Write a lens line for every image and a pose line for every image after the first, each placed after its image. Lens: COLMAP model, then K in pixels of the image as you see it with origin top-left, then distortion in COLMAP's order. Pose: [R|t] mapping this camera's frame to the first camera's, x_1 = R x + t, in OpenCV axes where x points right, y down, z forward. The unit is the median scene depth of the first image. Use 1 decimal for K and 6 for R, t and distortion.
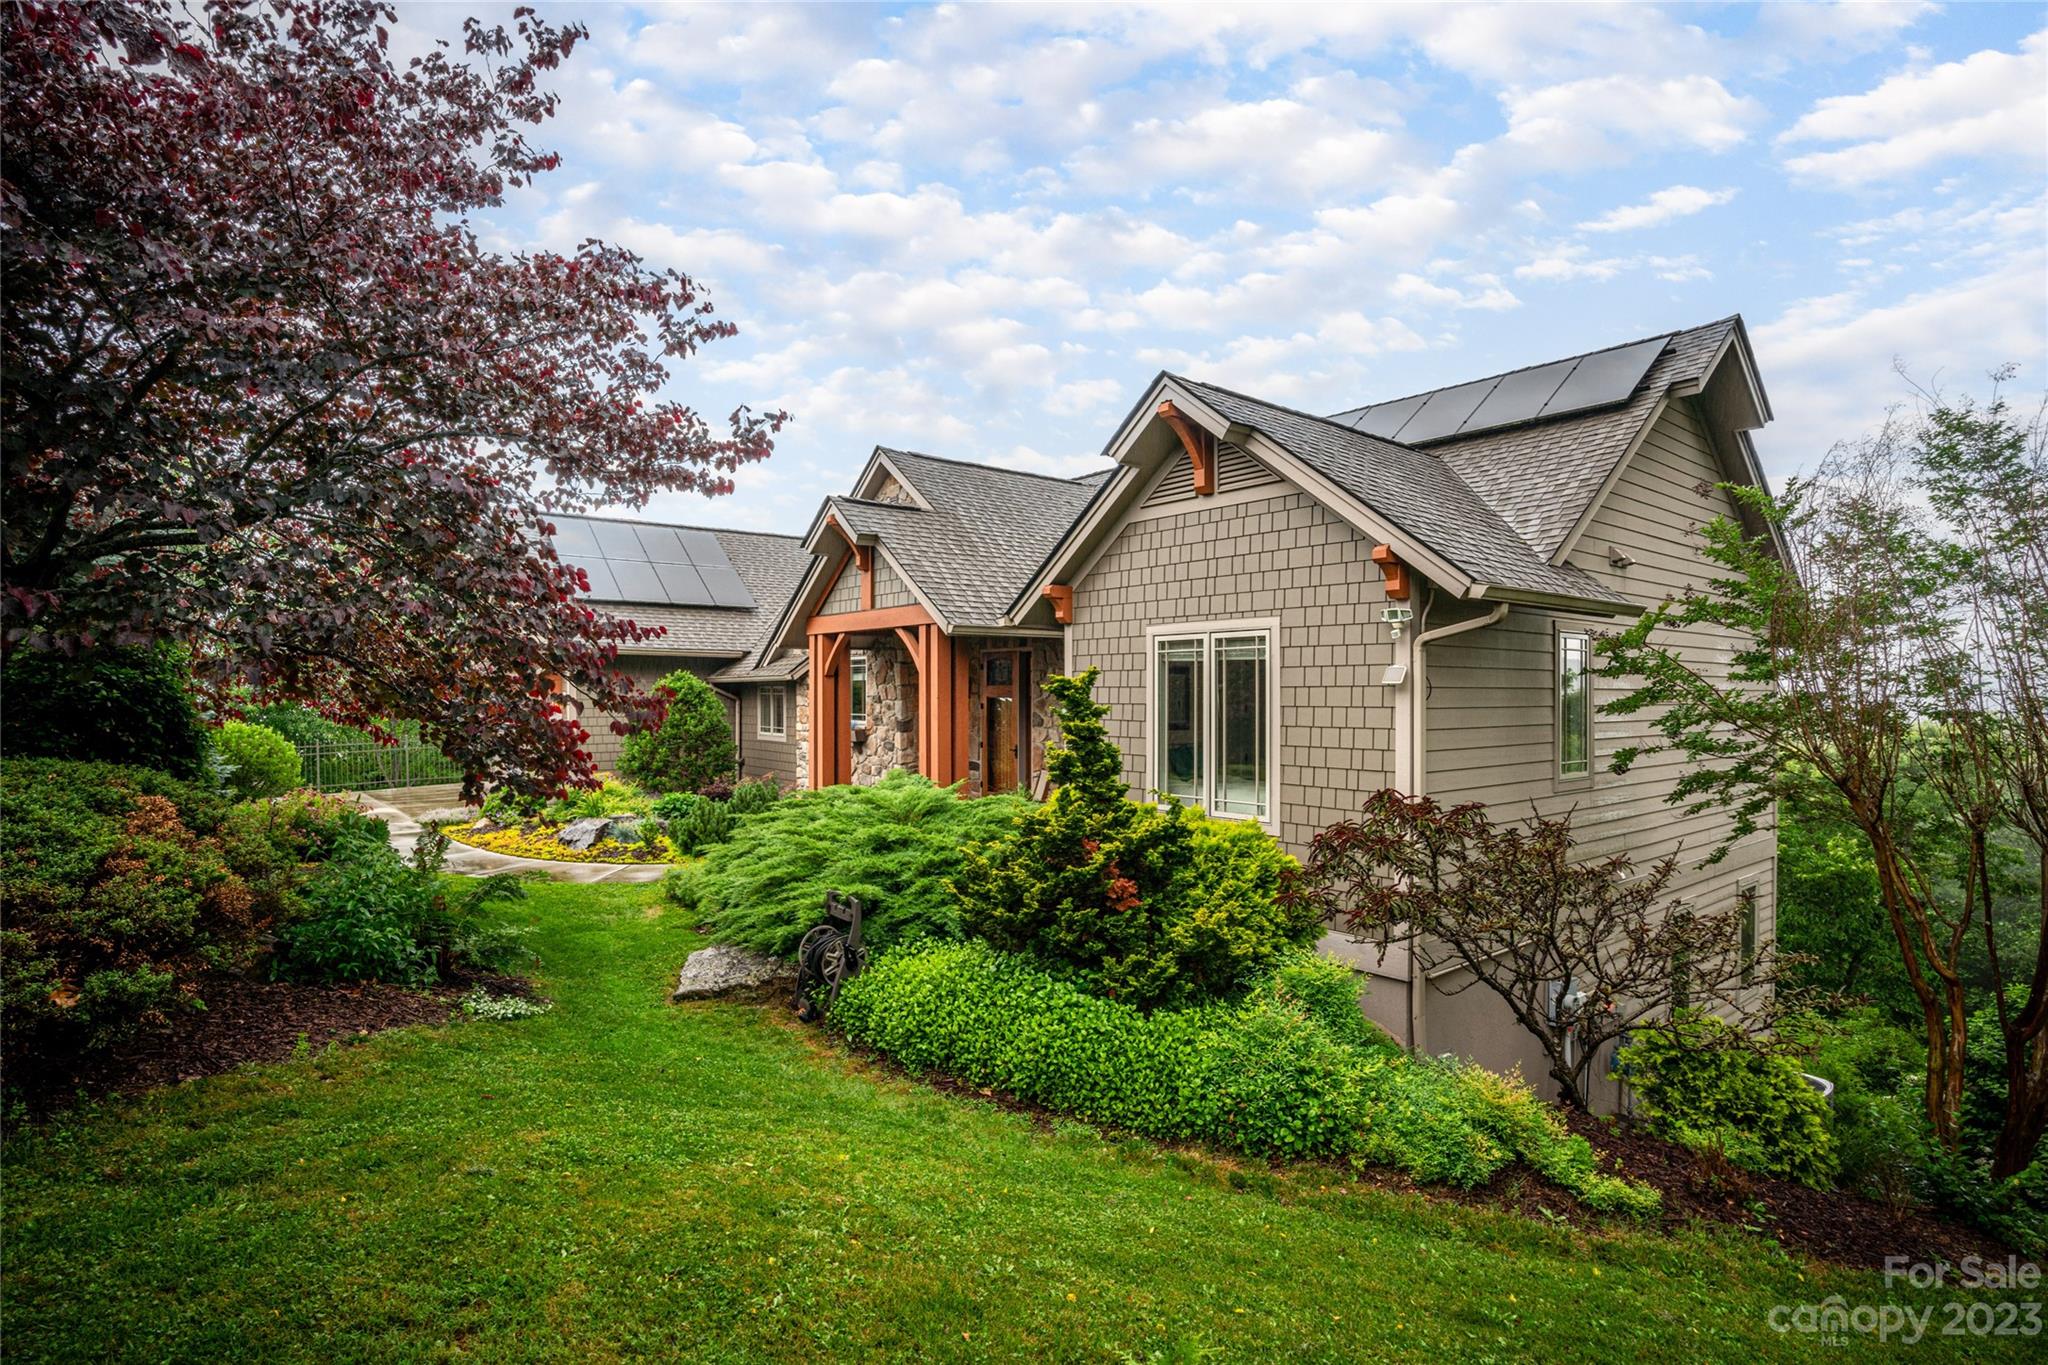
lens RADIAL K [[1039.5, 0, 1018.4], [0, 1039.5, 688.6], [0, 0, 1]] dist [-0.039891, -0.000137]
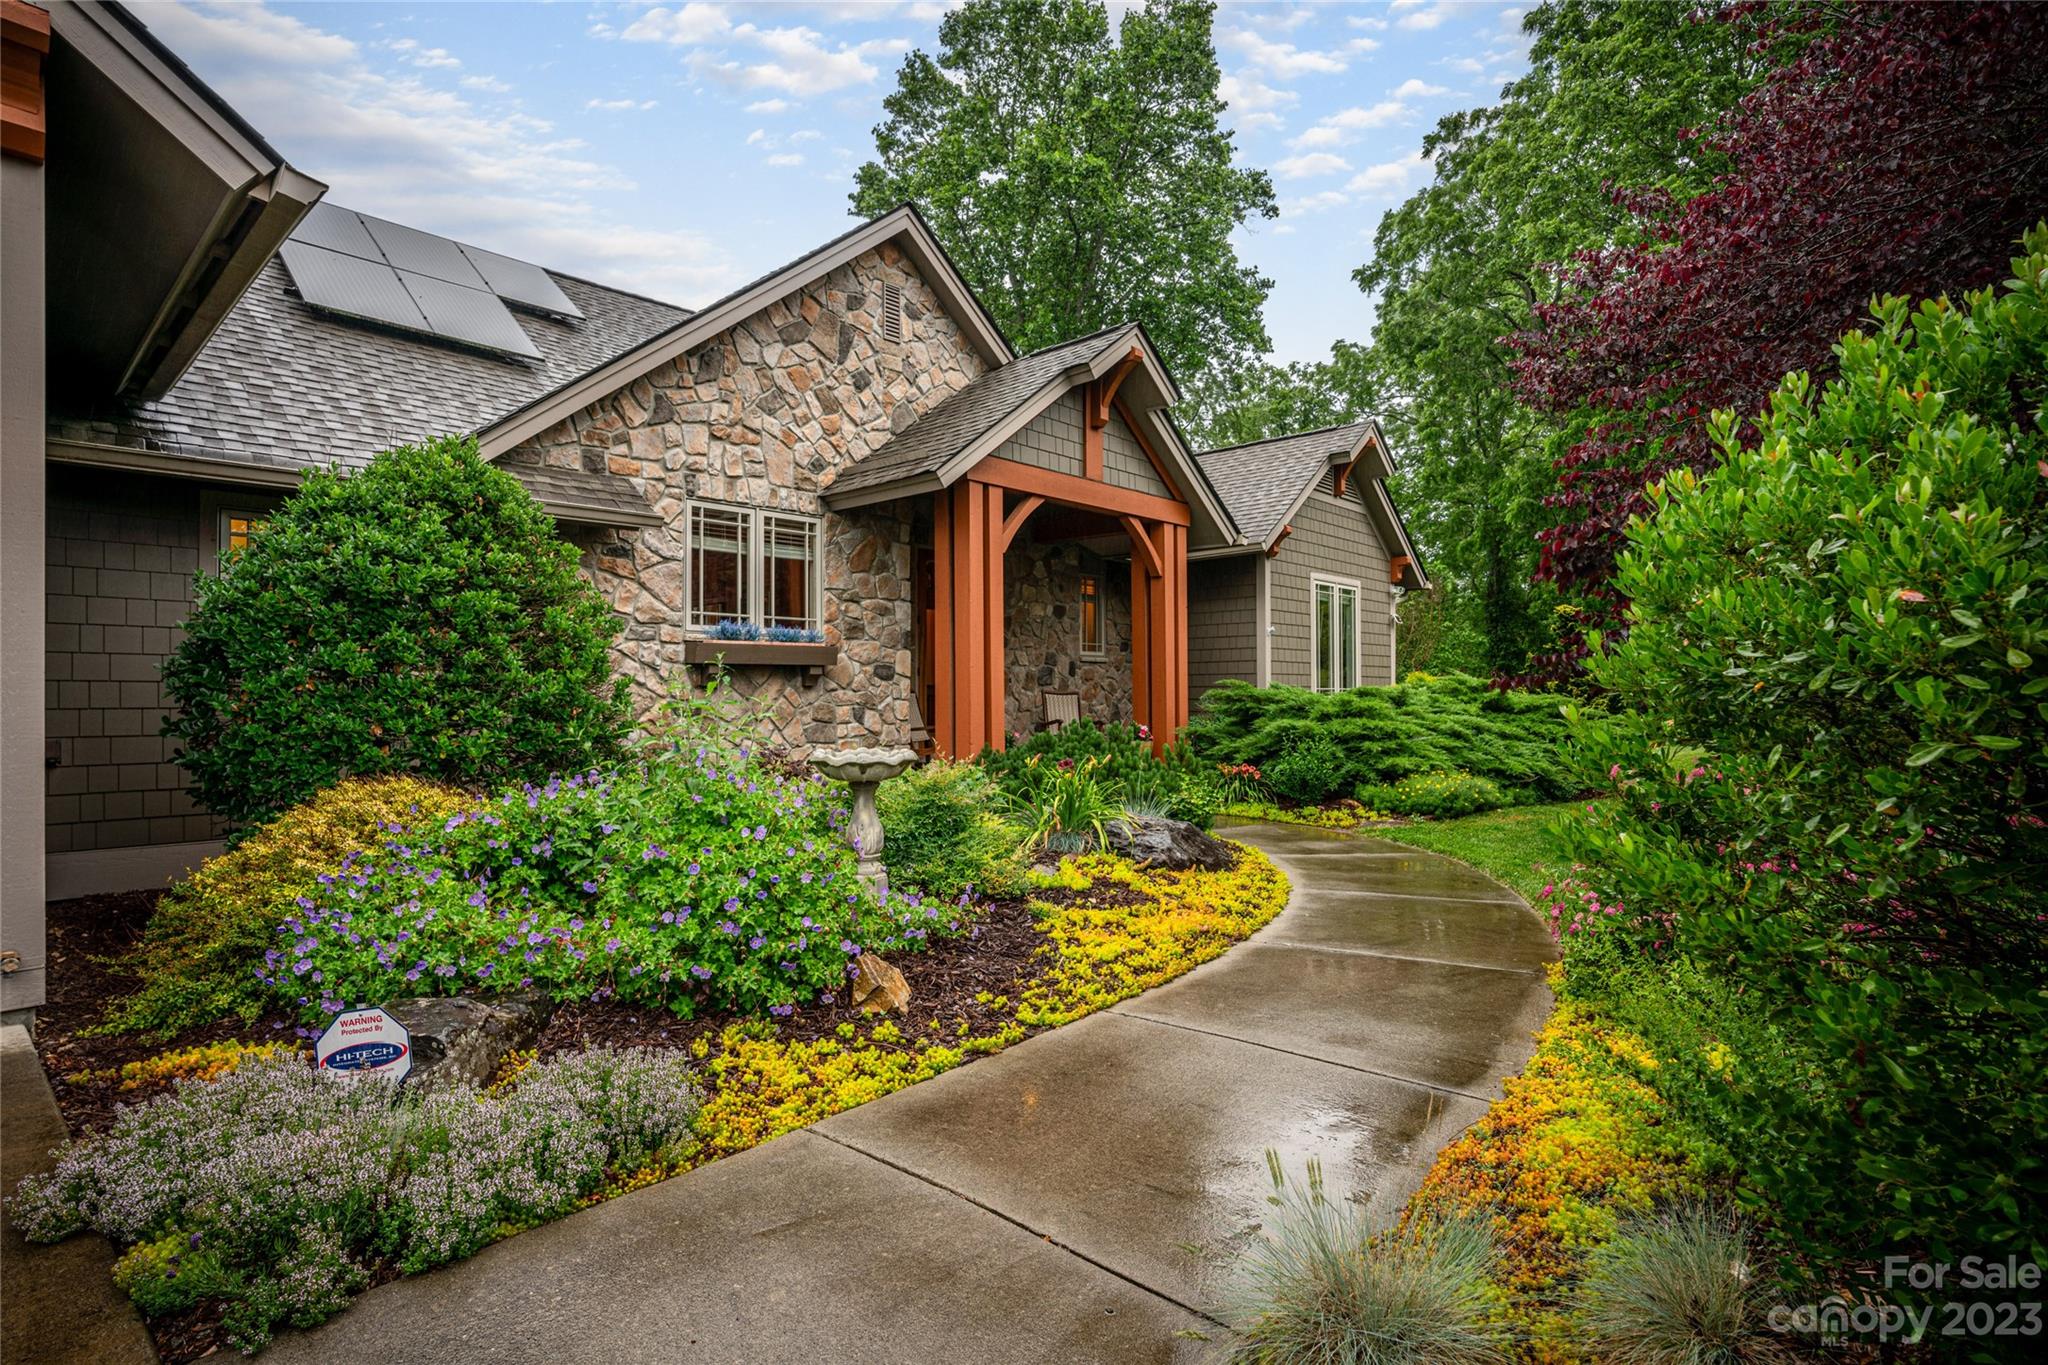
lens RADIAL K [[1039.5, 0, 1030.3], [0, 1039.5, 687.3], [0, 0, 1]] dist [-0.039891, -0.000137]
pose [[-0.166600, 0.006374, 0.986004, -0.919041], [-0.002742, 0.999972, -0.006928, 0.082904], [-0.986021, -0.003858, -0.166578, 1.222371]]
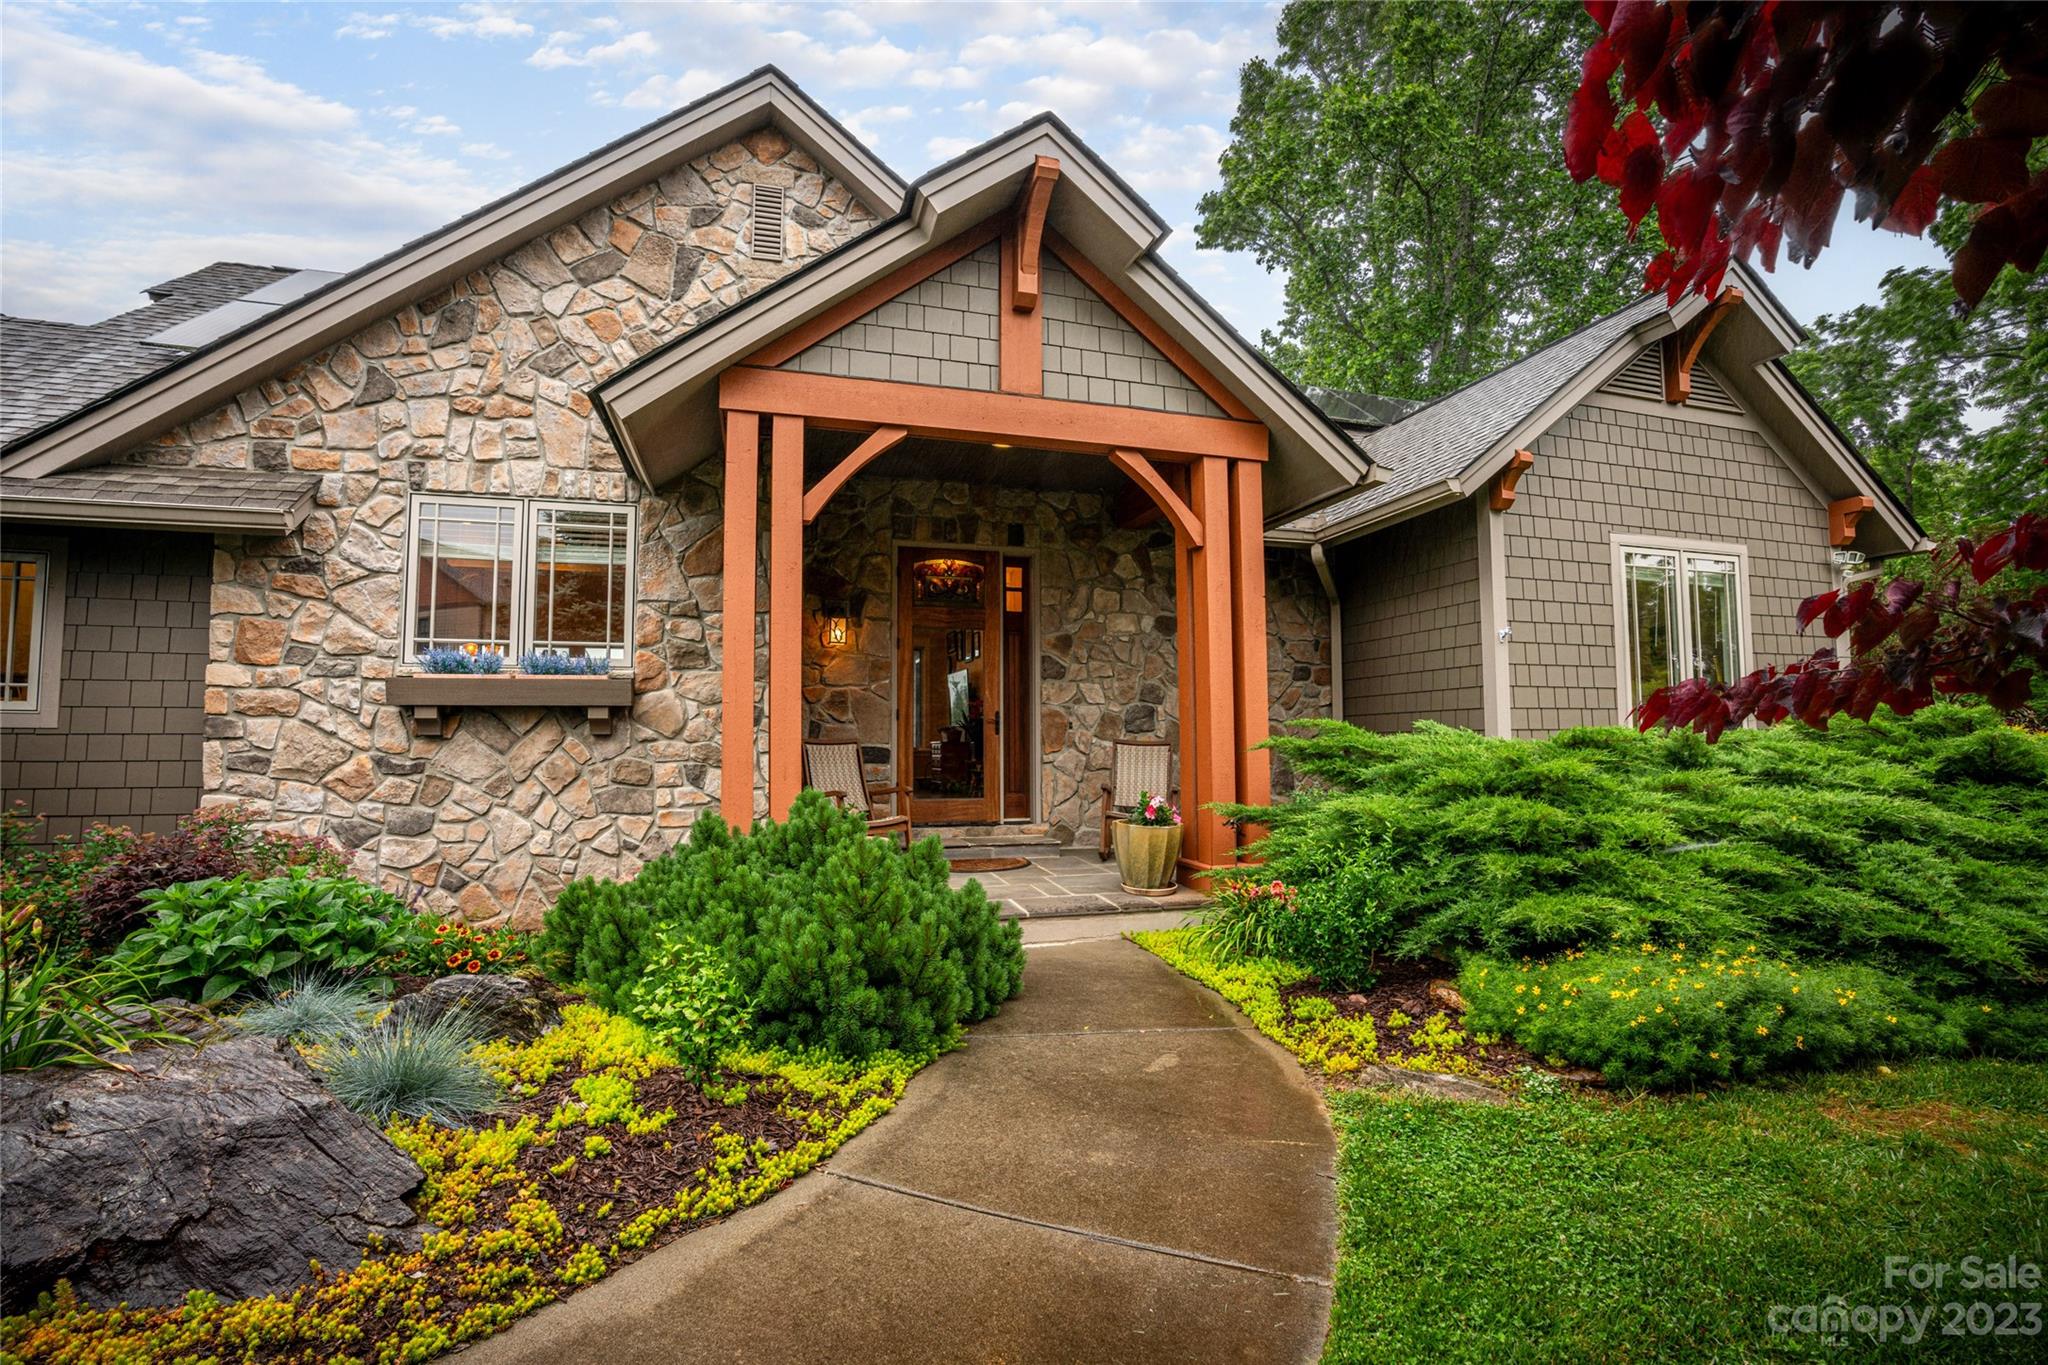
lens RADIAL K [[932.1, 0, 1017.3], [0, 932.1, 693.7], [0, 0, 1]] dist [-0.041157, 0.007825]
pose [[0.360303, 0.047382, 0.931631, -0.549379], [-0.000204, 0.998713, -0.050715, 0.080503], [-0.932835, 0.018083, 0.359849, 0.893298]]
